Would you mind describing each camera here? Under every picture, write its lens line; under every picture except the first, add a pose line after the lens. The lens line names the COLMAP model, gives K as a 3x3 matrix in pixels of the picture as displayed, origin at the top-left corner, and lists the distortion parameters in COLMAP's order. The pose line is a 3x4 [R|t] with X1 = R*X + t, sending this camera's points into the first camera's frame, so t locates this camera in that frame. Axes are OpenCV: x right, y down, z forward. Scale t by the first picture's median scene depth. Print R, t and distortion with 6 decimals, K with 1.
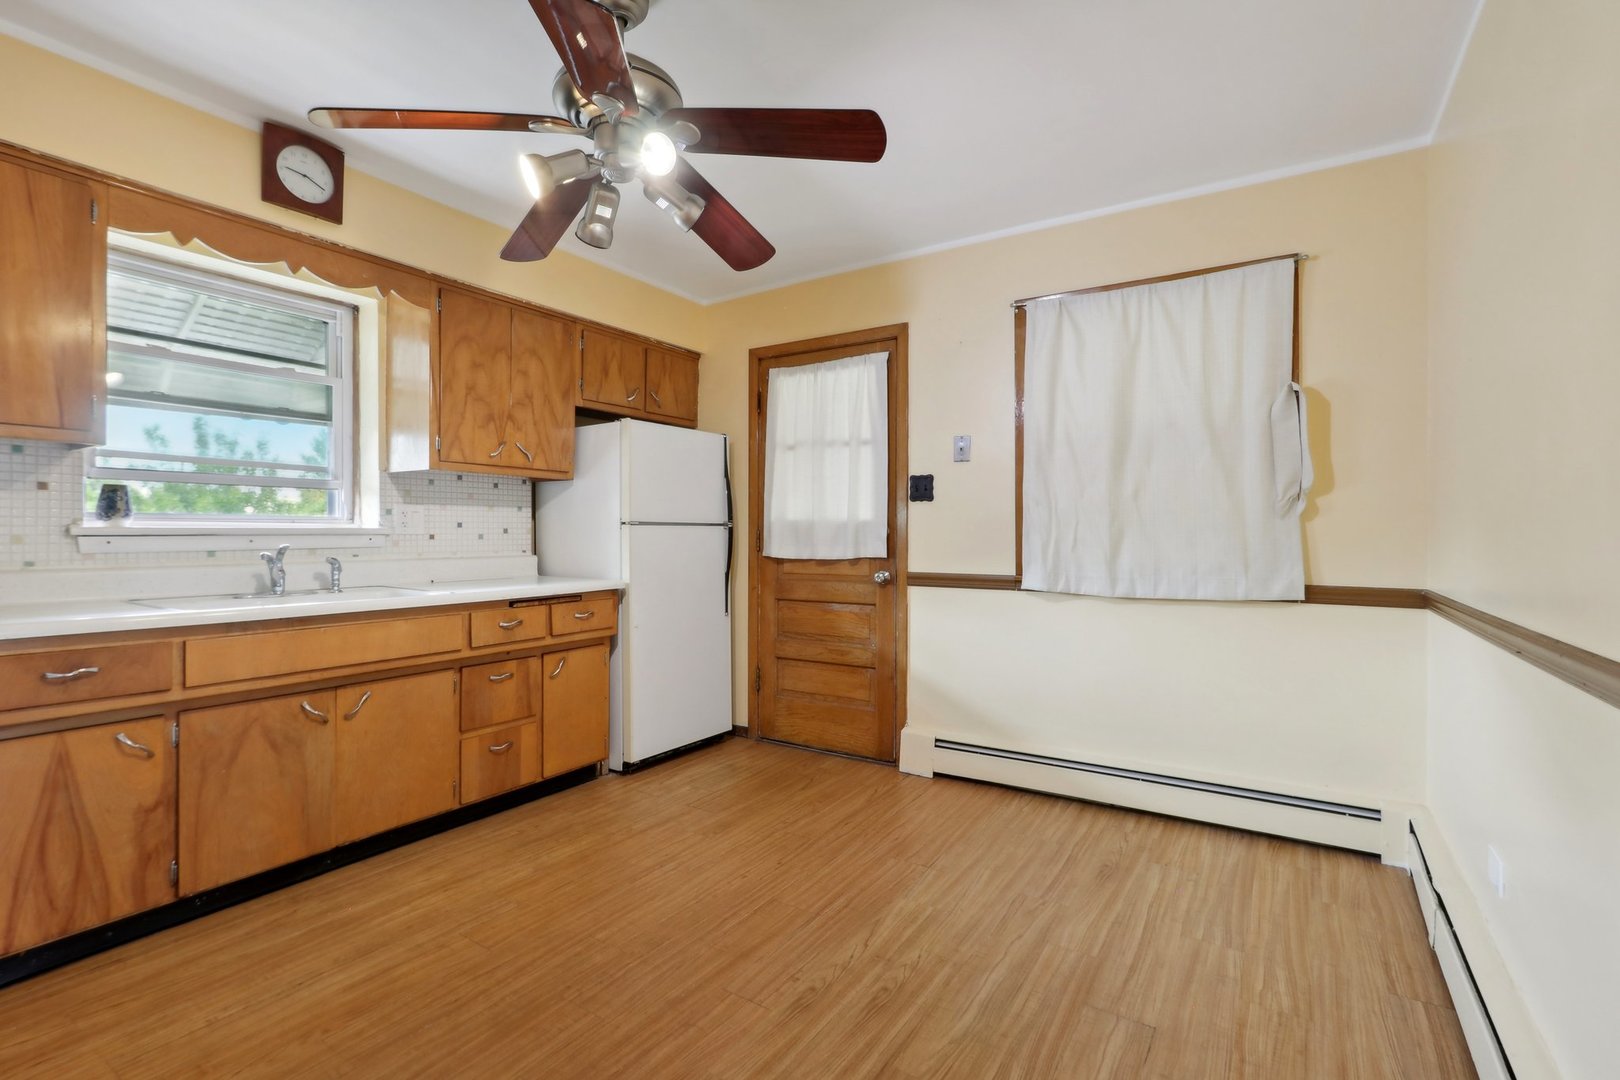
lens RADIAL K [[762.1, 0, 789.9], [0, 762.1, 535.7], [0, 0, 1]] dist [-0.024081, 0.003383]
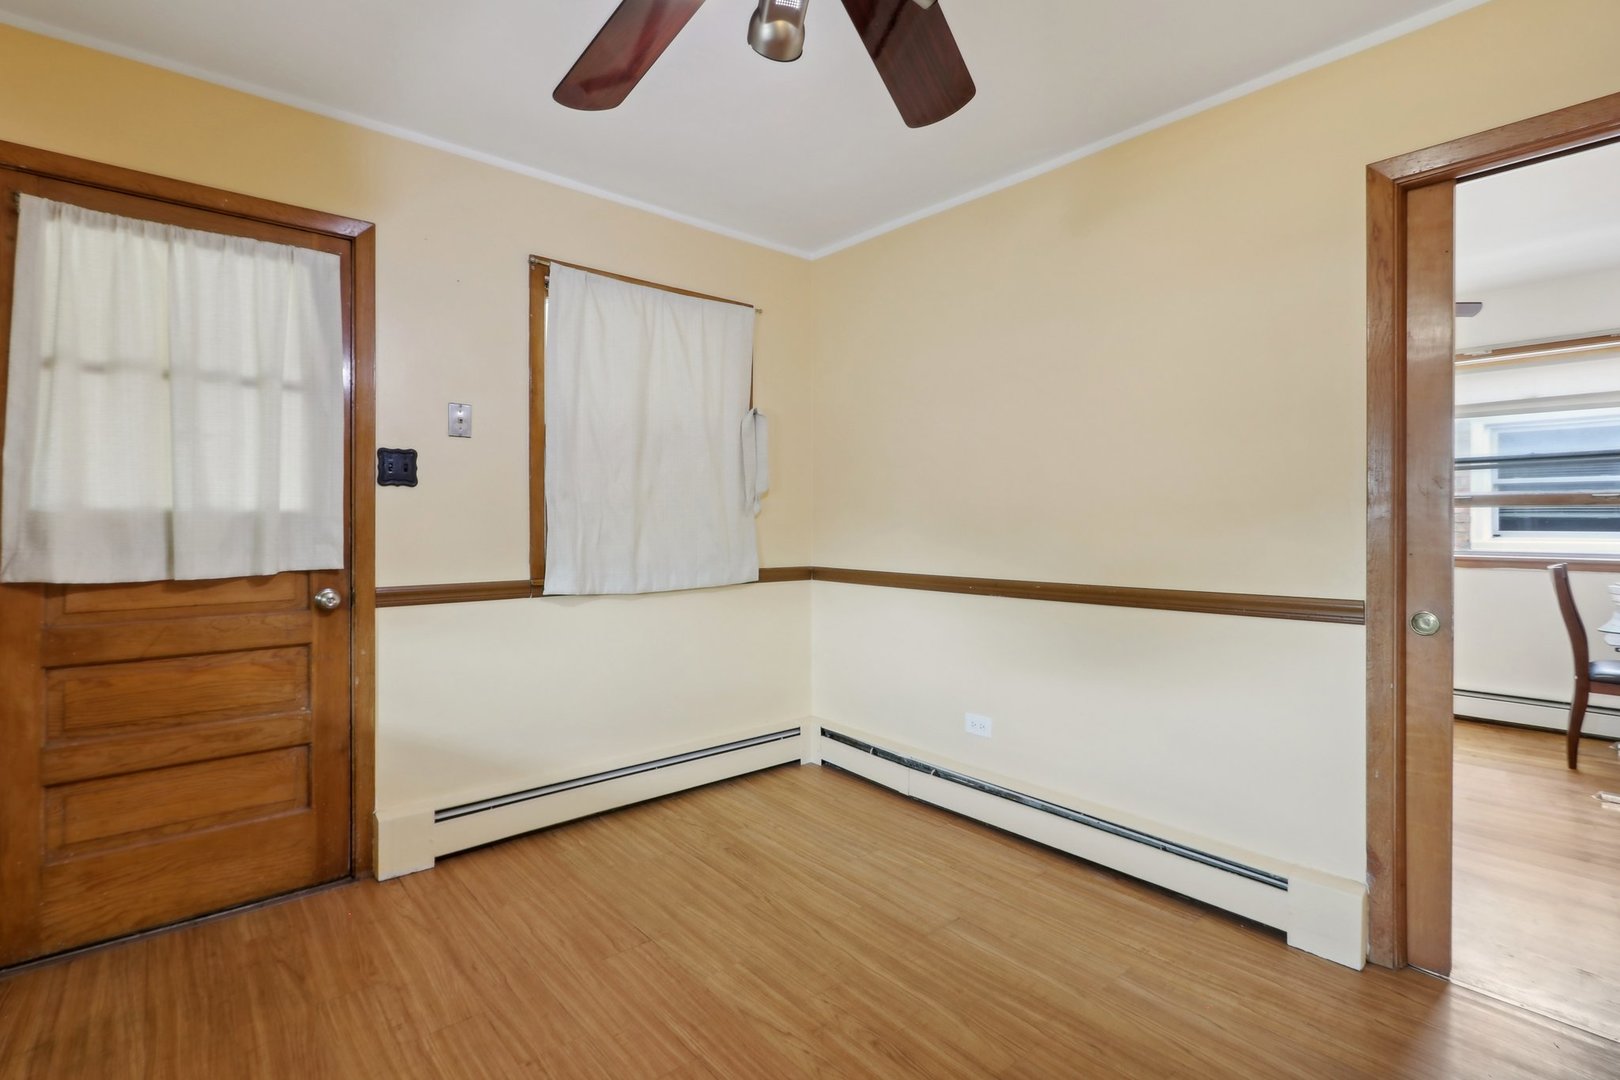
lens RADIAL K [[762.1, 0, 800.5], [0, 762.1, 520.3], [0, 0, 1]] dist [-0.024081, 0.003383]
pose [[0.253176, -0.001699, 0.967419, -0.416802], [0.003466, 0.999994, 0.000849, -0.012659], [-0.967414, 0.003138, 0.253180, 0.467166]]
